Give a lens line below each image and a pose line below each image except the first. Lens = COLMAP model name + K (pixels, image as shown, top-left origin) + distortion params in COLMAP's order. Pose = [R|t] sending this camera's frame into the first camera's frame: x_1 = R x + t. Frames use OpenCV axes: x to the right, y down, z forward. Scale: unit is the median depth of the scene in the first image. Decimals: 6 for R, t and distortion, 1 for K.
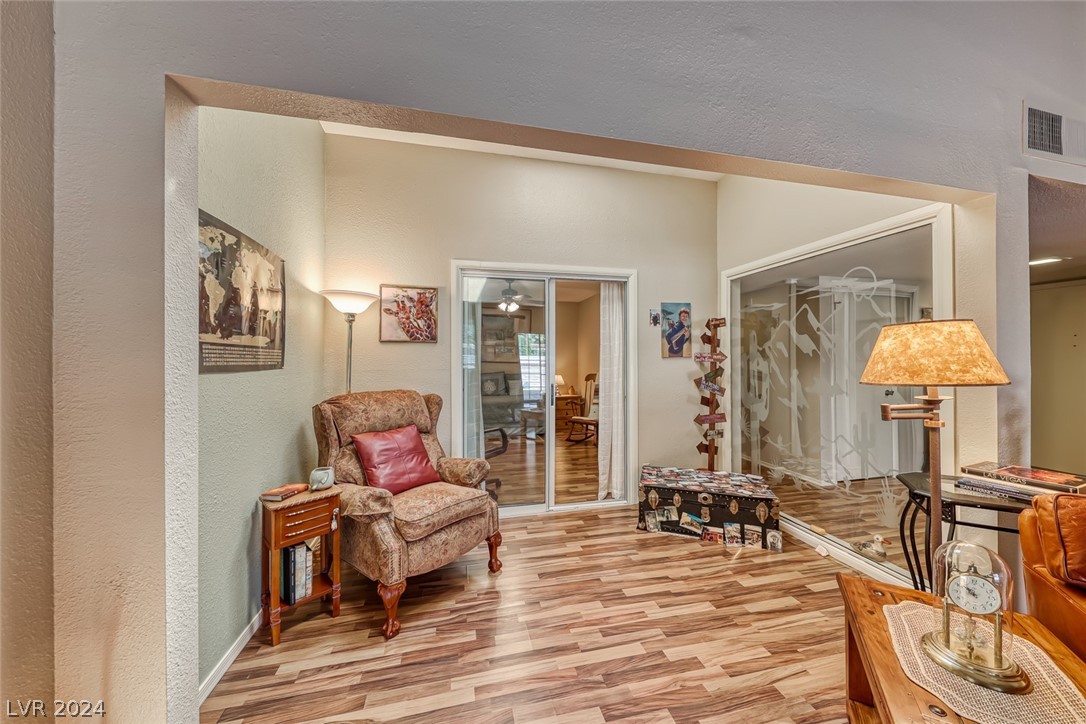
lens RADIAL K [[375.5, 0, 541.1], [0, 375.5, 356.7], [0, 0, 1]] dist [0.010458, -0.004198]
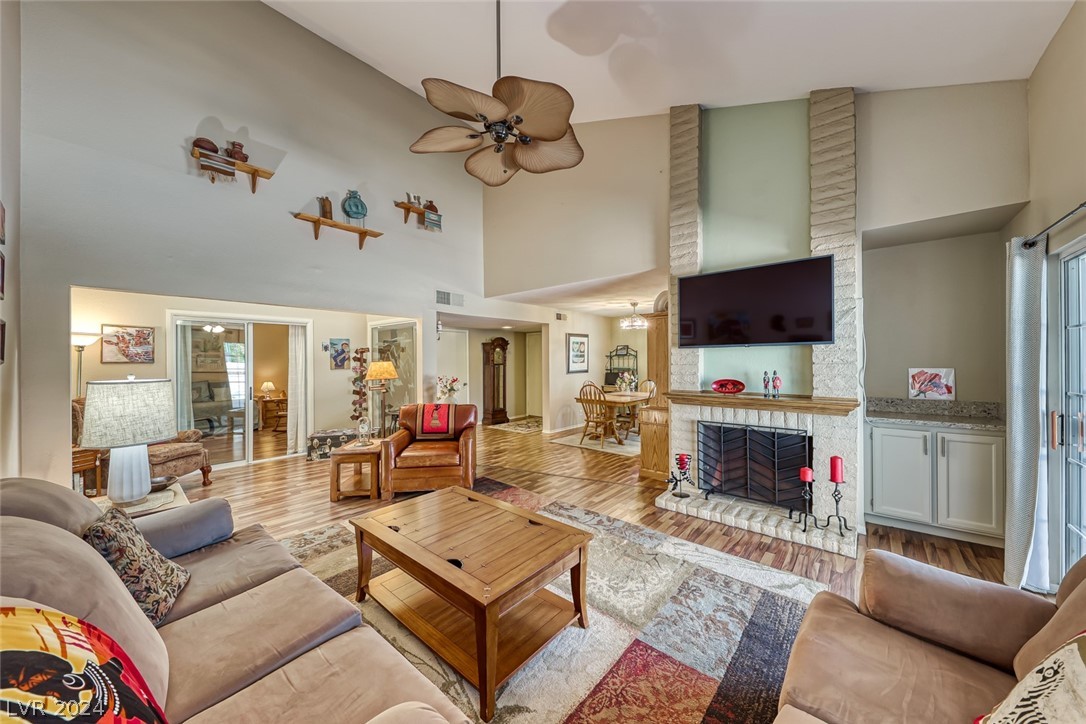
lens RADIAL K [[375.5, 0, 542.2], [0, 375.5, 361.9], [0, 0, 1]] dist [0.010458, -0.004198]
pose [[0.805969, -0.005034, 0.591937, 0.089478], [0.002999, 0.999986, 0.004421, -0.044138], [-0.591951, -0.001788, 0.805972, -1.211064]]
